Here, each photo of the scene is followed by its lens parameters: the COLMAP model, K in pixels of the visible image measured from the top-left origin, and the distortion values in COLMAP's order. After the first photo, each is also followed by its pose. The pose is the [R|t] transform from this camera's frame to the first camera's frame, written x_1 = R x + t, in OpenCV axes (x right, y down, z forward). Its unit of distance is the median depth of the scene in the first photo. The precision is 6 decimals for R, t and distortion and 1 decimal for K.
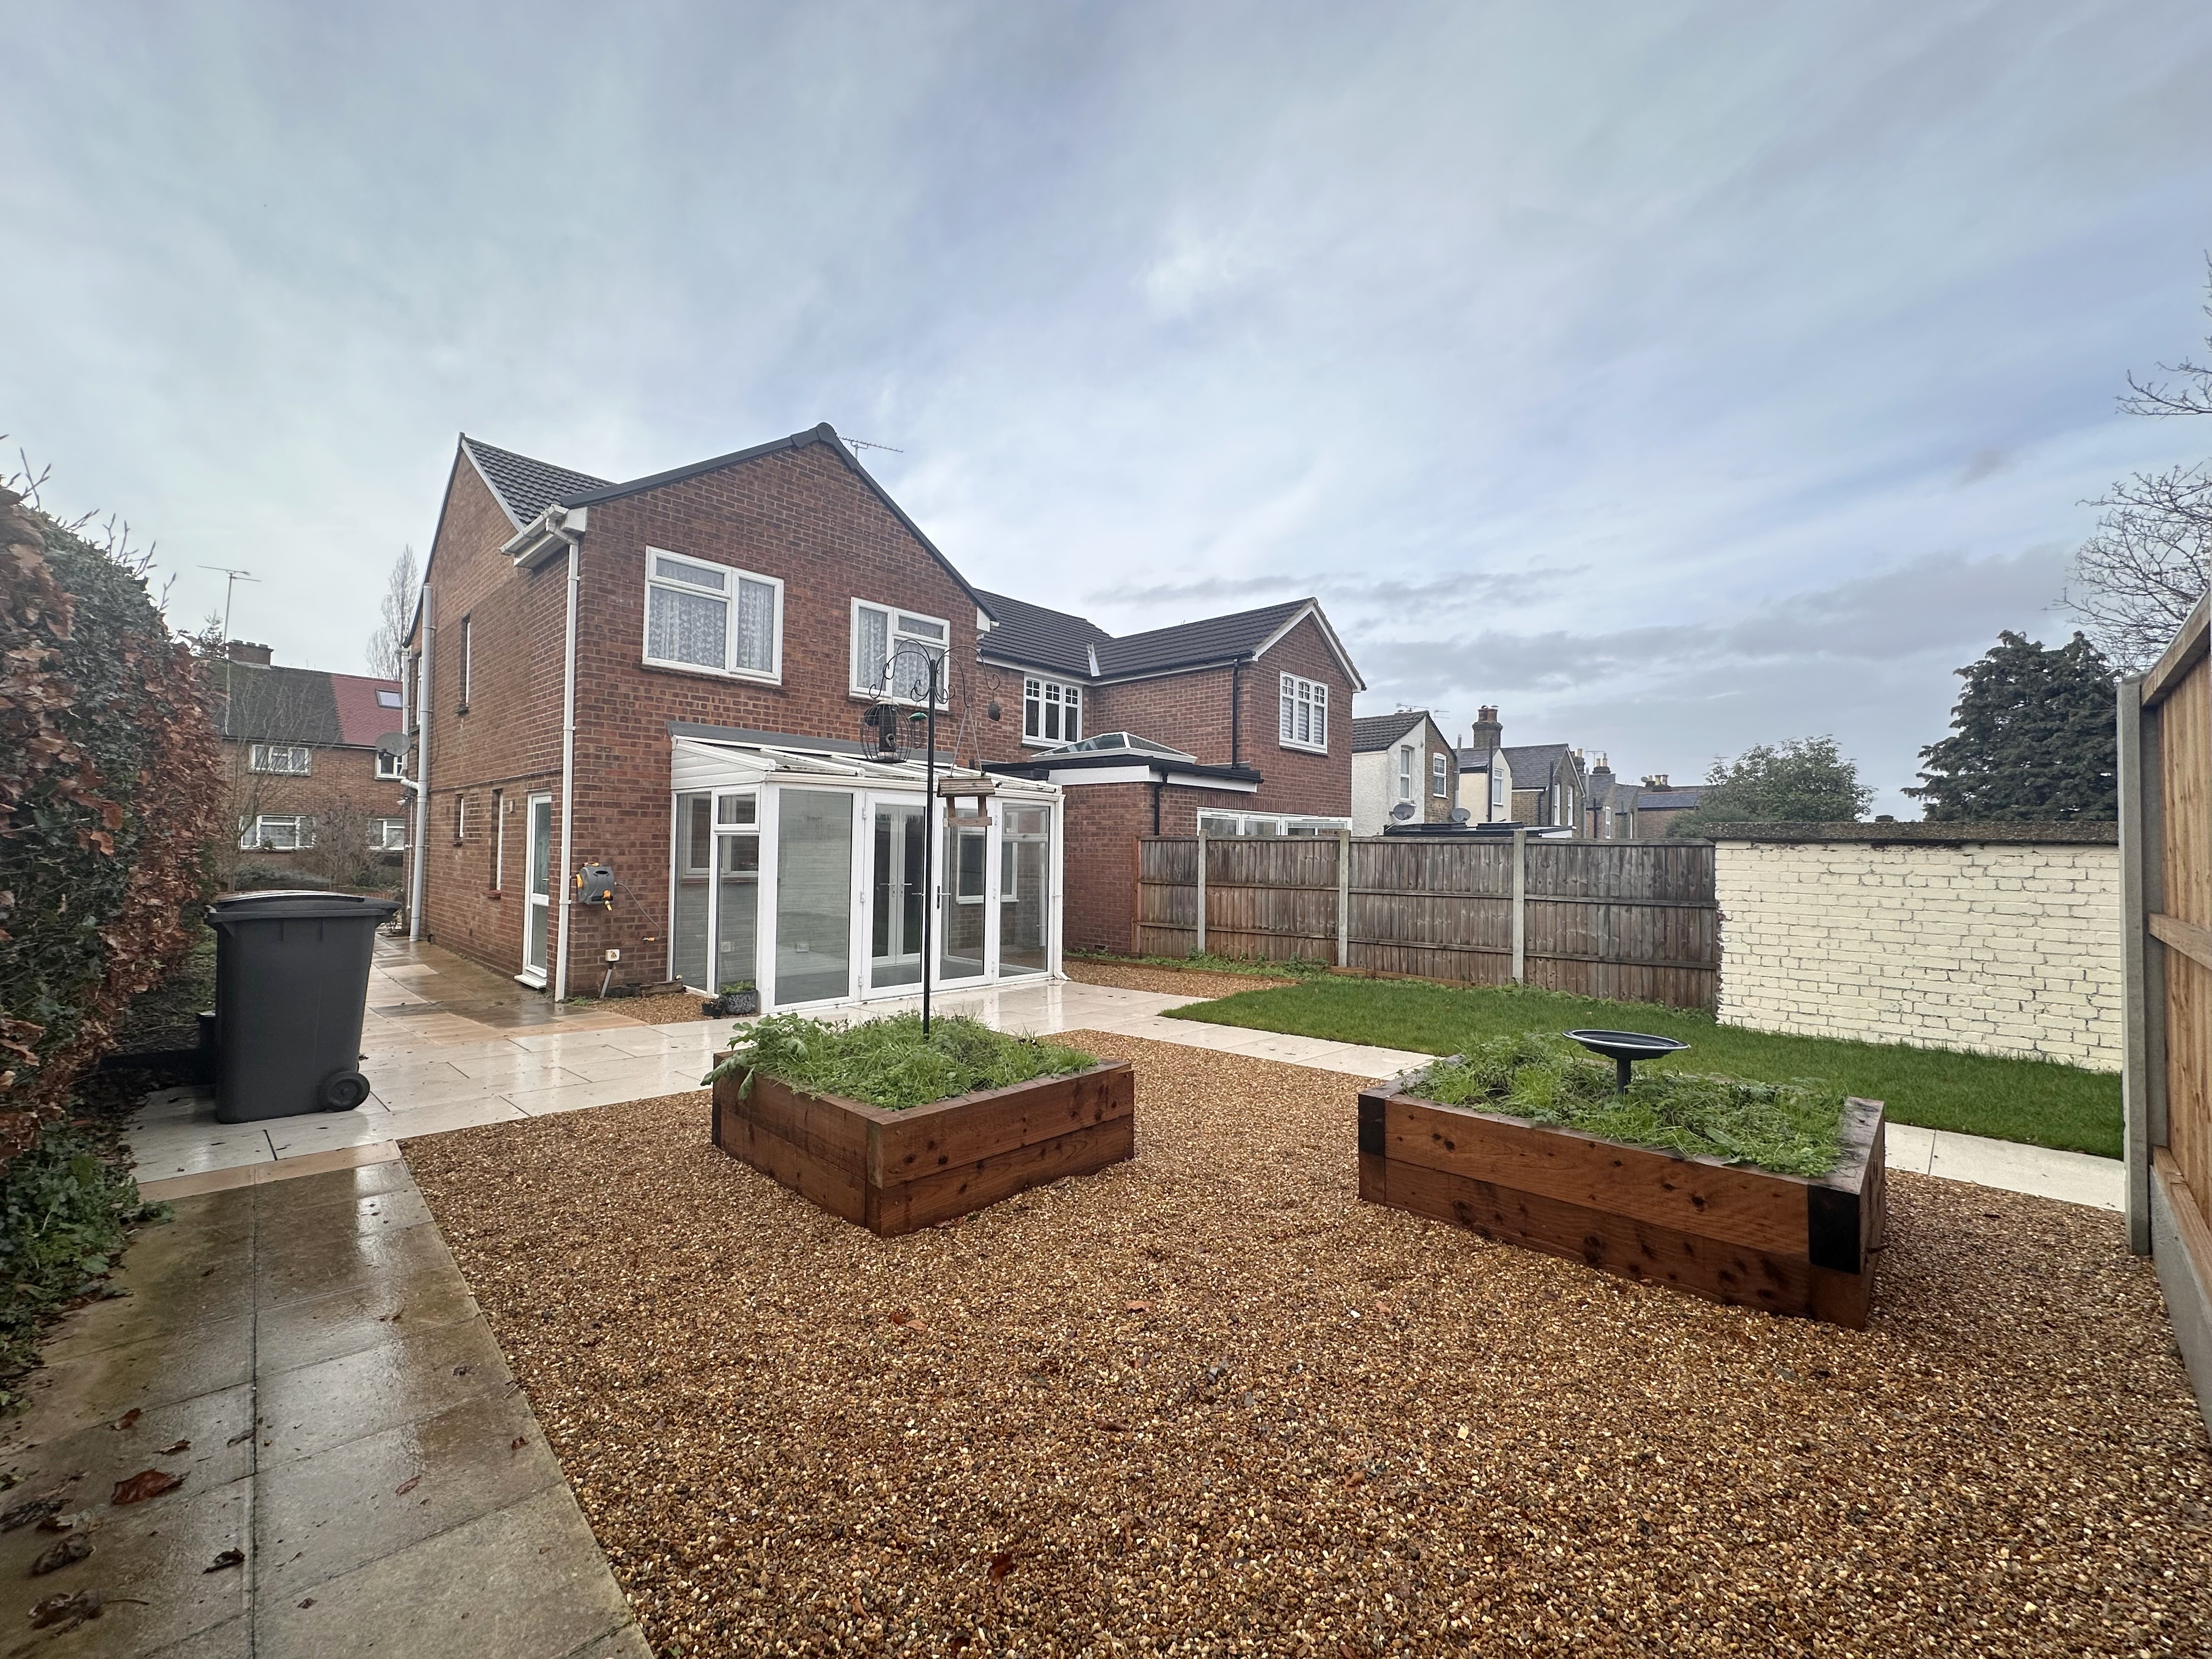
lens RADIAL K [[876.2, 0, 1103.7], [0, 876.2, 828.3], [0, 0, 1]] dist [-0.001045, -0.000988]
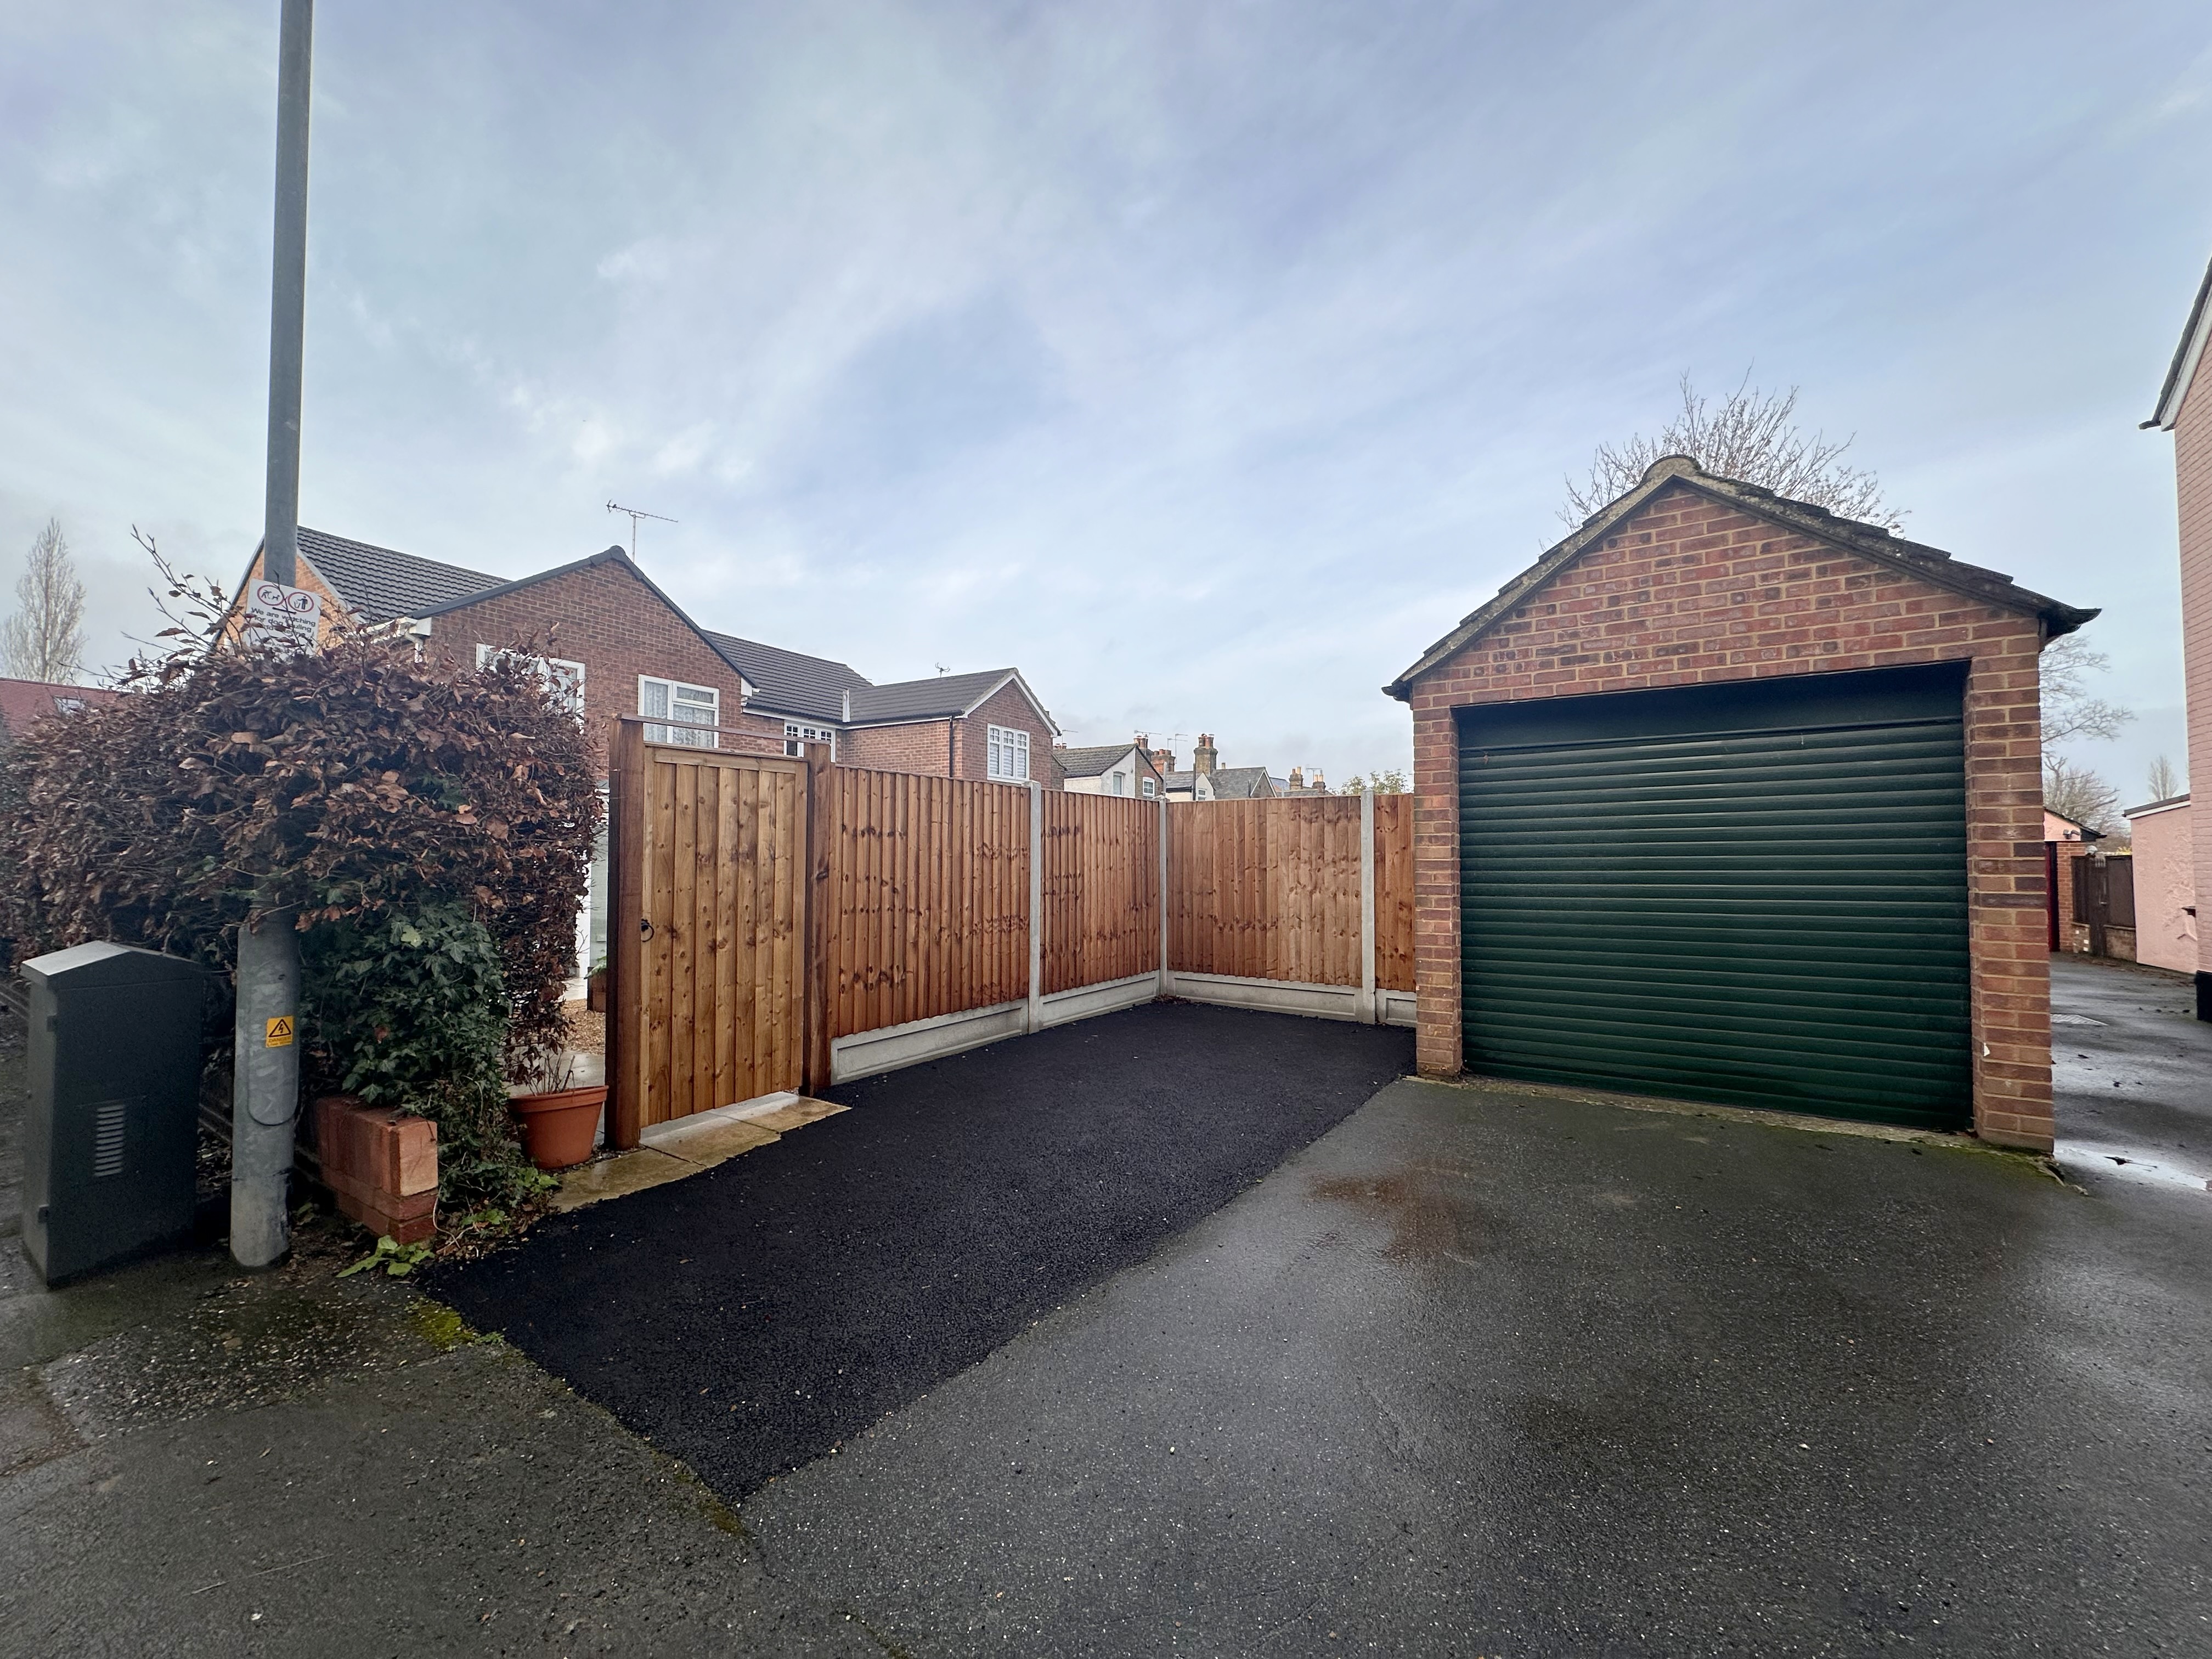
lens RADIAL K [[876.2, 0, 1104.4], [0, 876.2, 828.0], [0, 0, 1]] dist [-0.001045, -0.000988]
pose [[0.973478, -0.007772, 0.228649, 0.086587], [0.009486, 0.999935, -0.006398, -0.014011], [-0.228584, 0.008397, 0.973488, -0.415740]]
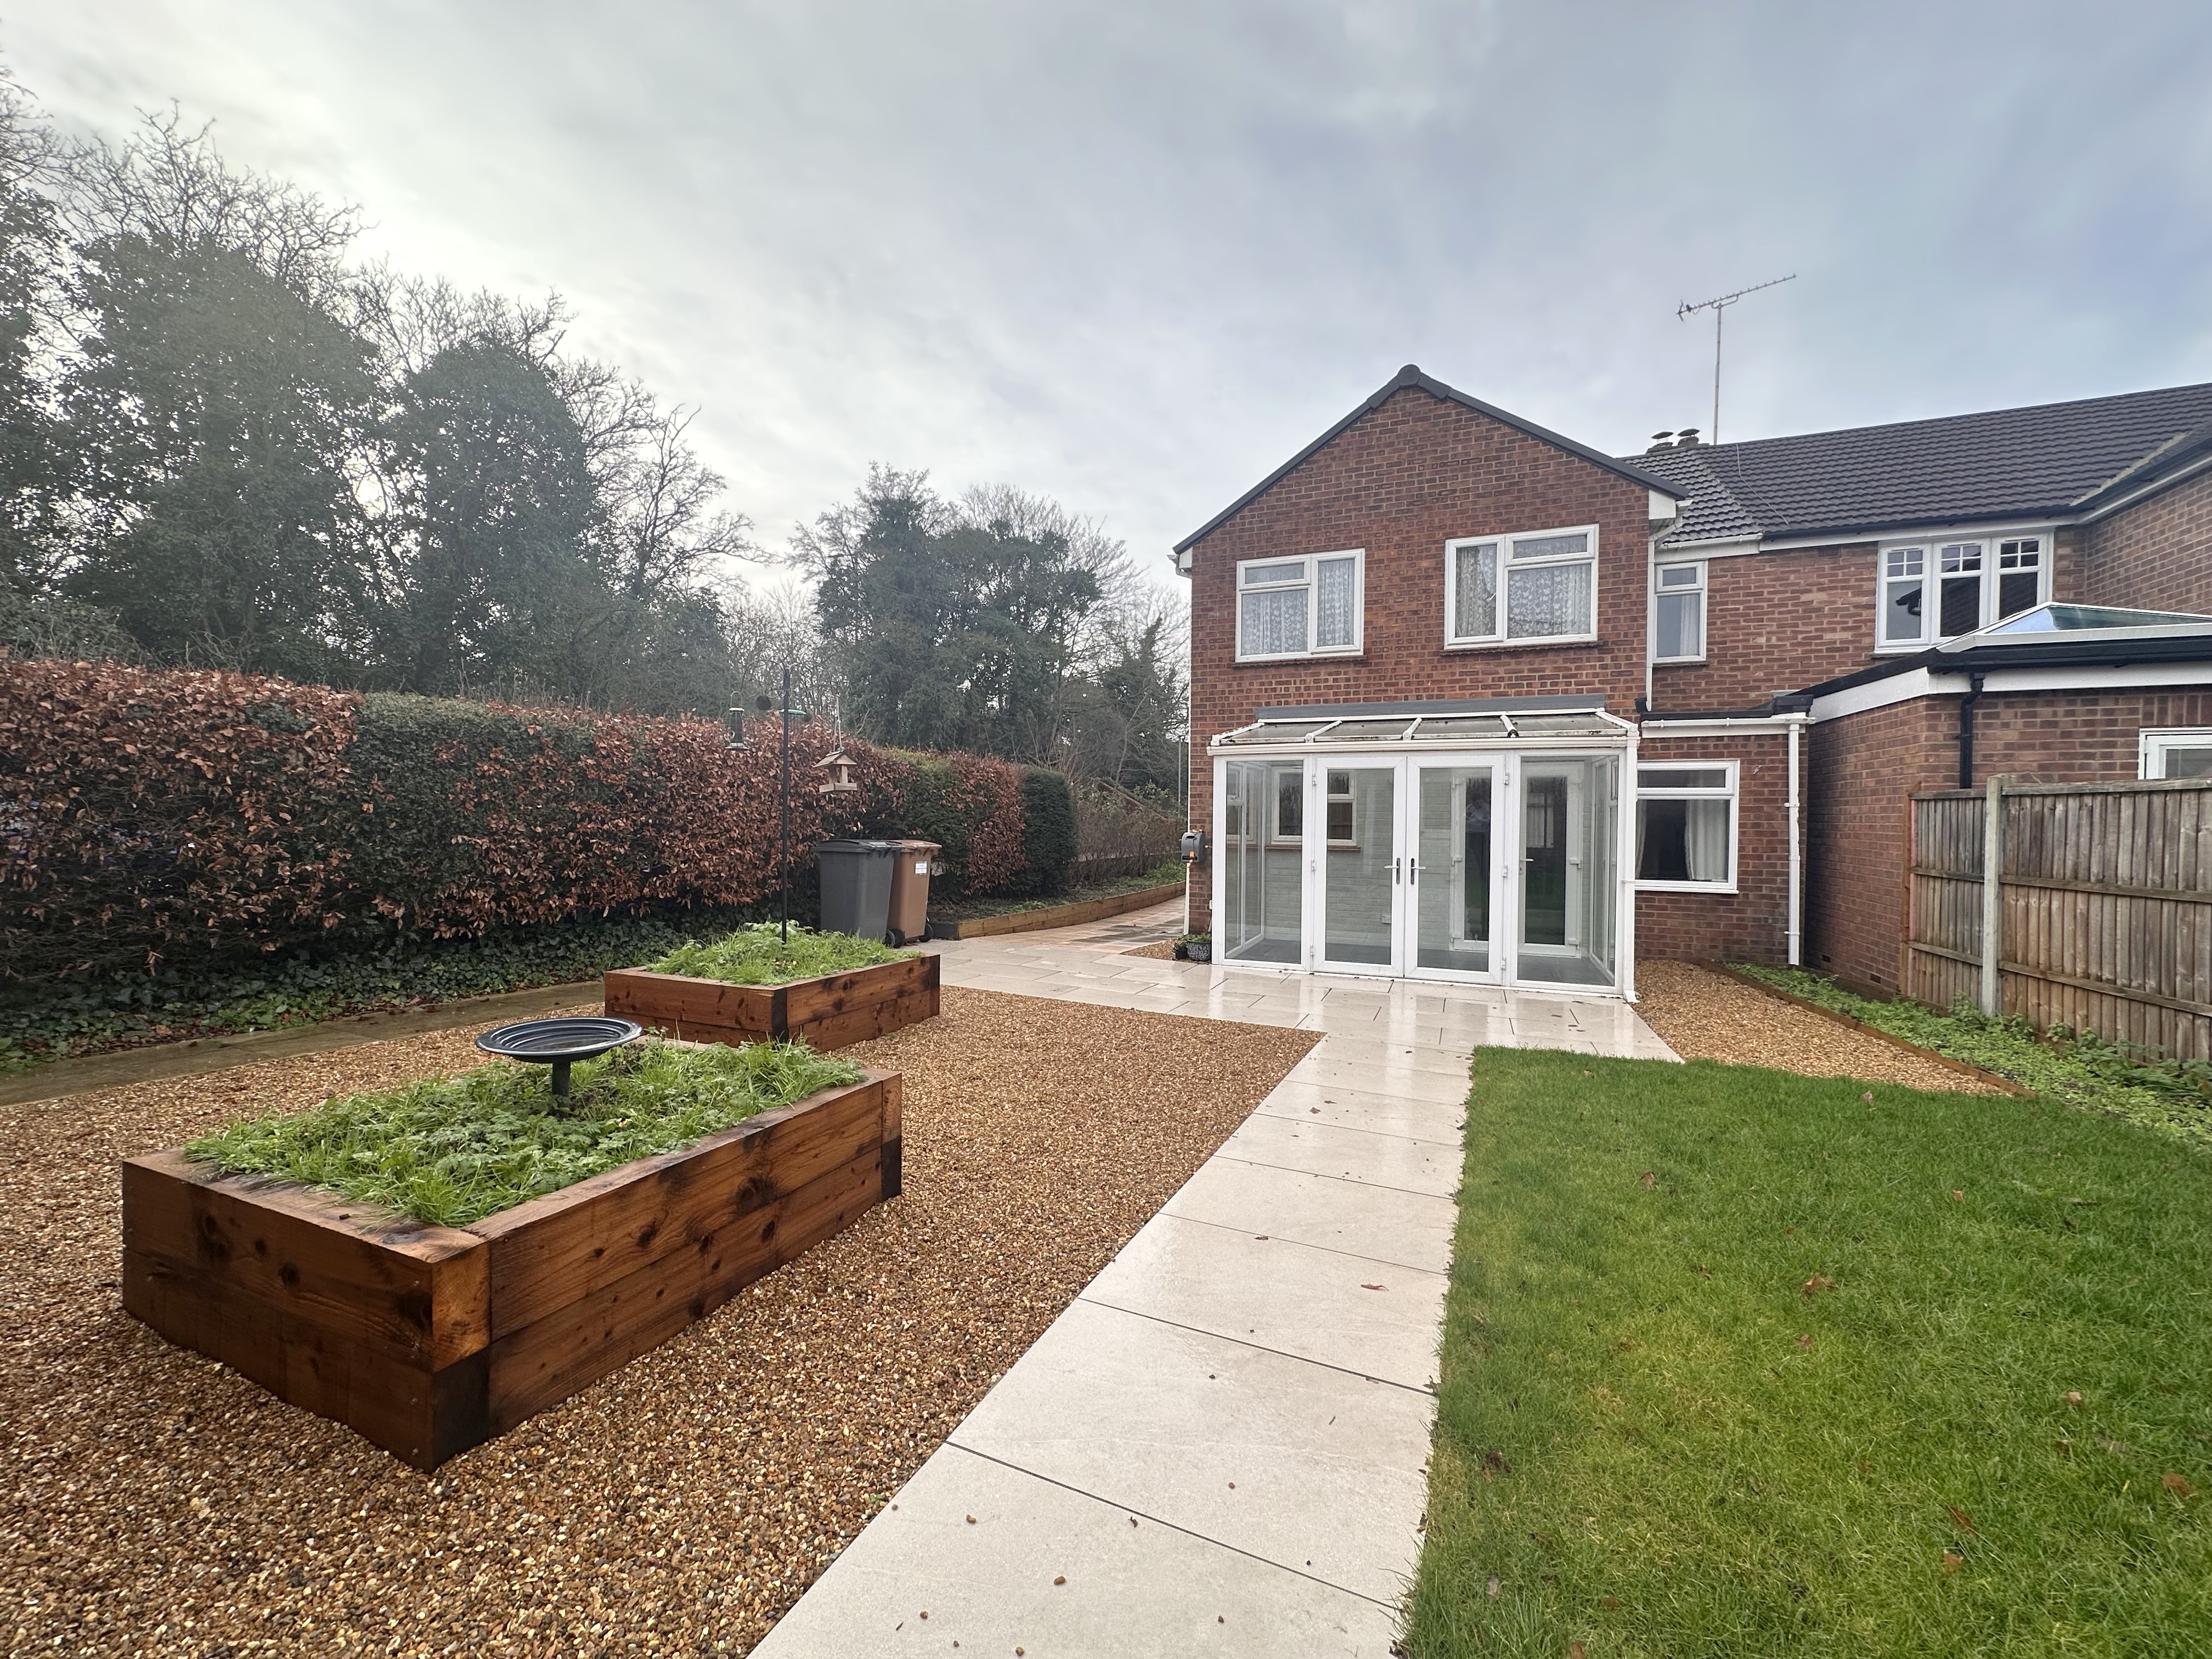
lens RADIAL K [[876.2, 0, 1104.6], [0, 876.2, 829.4], [0, 0, 1]] dist [-0.001045, -0.000988]
pose [[0.355169, 0.004587, -0.934791, 0.396894], [0.021438, 0.999685, 0.013051, 0.014432], [0.934556, -0.024675, 0.354958, 0.309489]]
